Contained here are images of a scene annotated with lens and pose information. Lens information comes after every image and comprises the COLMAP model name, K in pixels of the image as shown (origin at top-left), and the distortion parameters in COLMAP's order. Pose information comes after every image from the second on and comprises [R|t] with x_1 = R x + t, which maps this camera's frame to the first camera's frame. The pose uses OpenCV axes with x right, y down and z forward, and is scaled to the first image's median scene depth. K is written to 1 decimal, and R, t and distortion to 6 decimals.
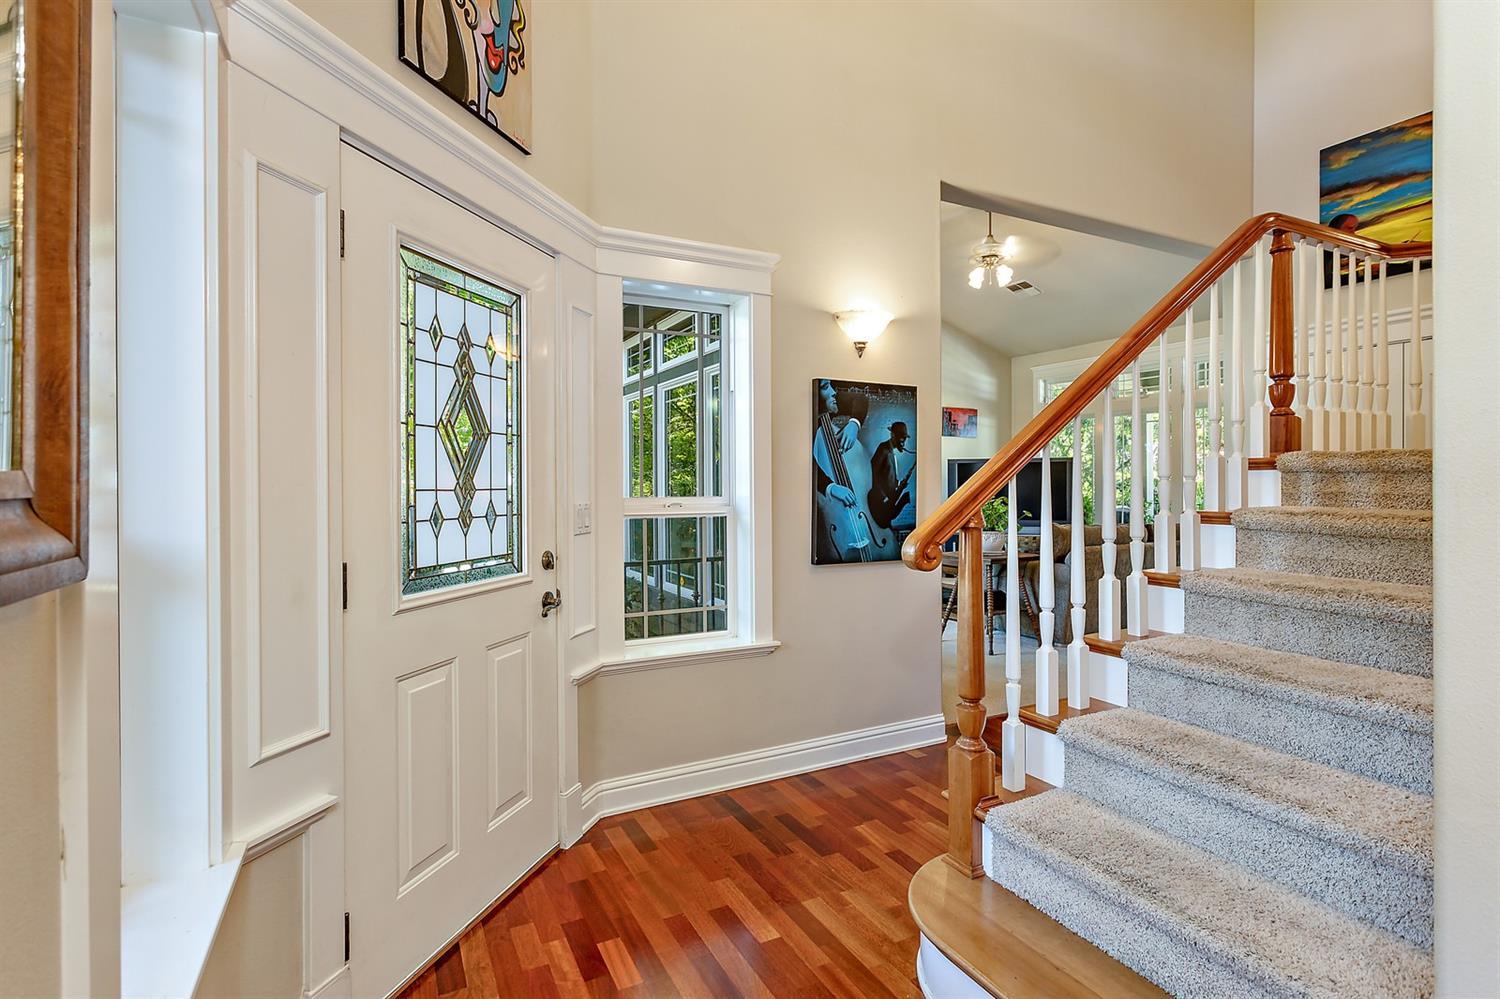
lens RADIAL K [[709.6, 0, 747.6], [0, 709.6, 486.7], [0, 0, 1]] dist [0.003397, 0.000483]
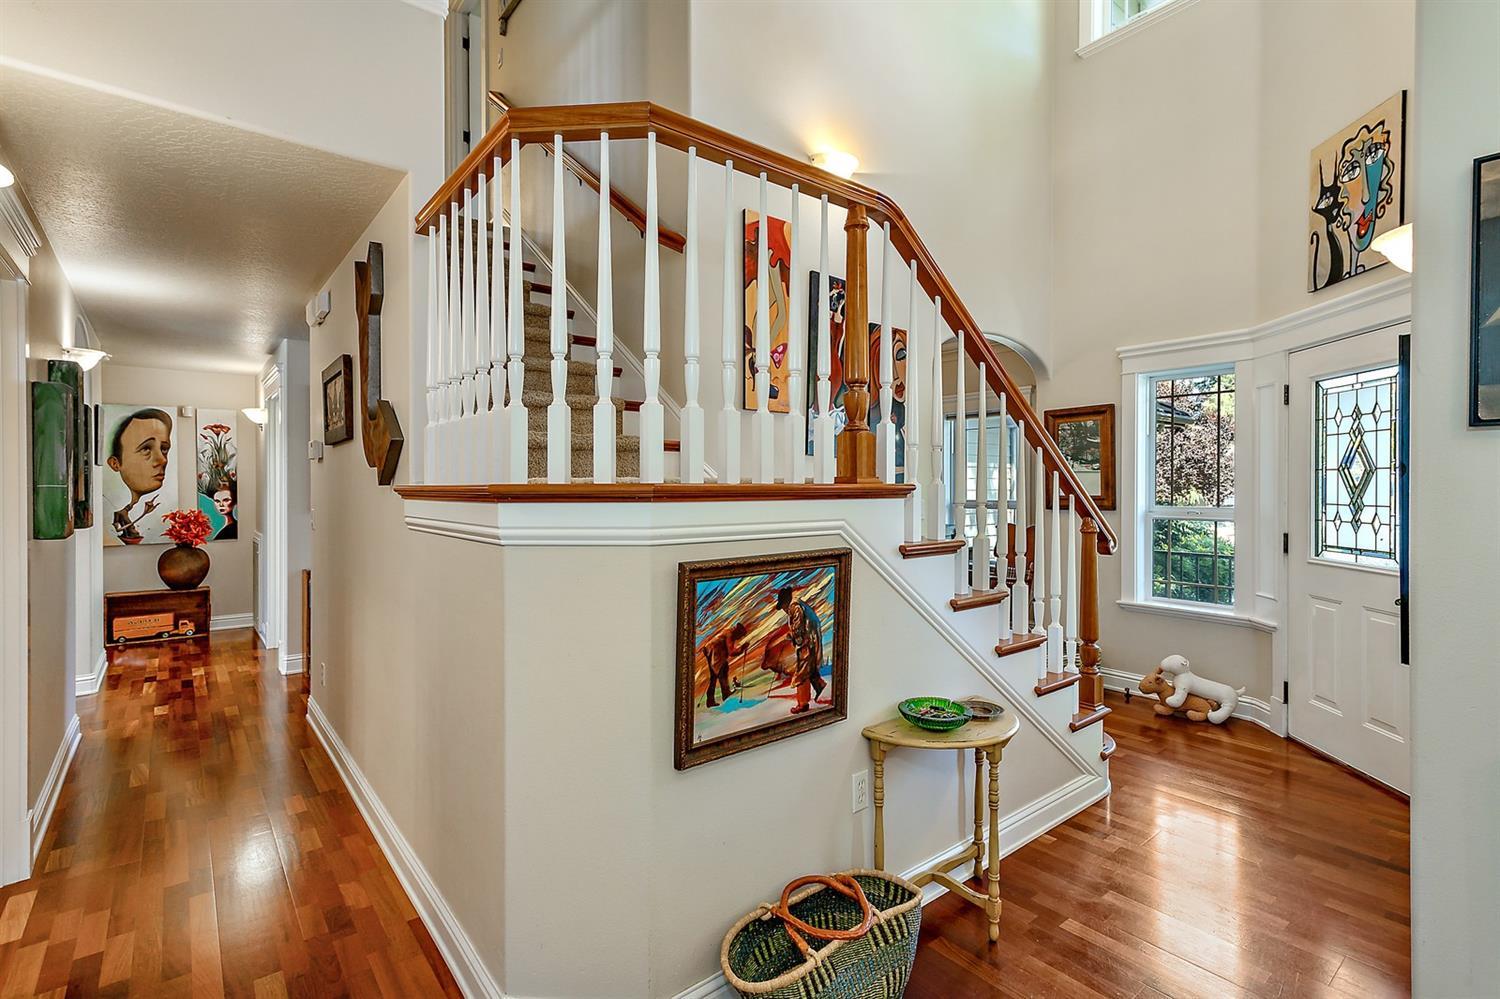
lens RADIAL K [[709.6, 0, 750.2], [0, 709.6, 490.0], [0, 0, 1]] dist [0.003397, 0.000483]
pose [[-0.979052, 0.005728, -0.203528, 1.308087], [0.002287, 0.999850, 0.017141, -0.062703], [0.203596, 0.016316, -0.978919, 2.322411]]
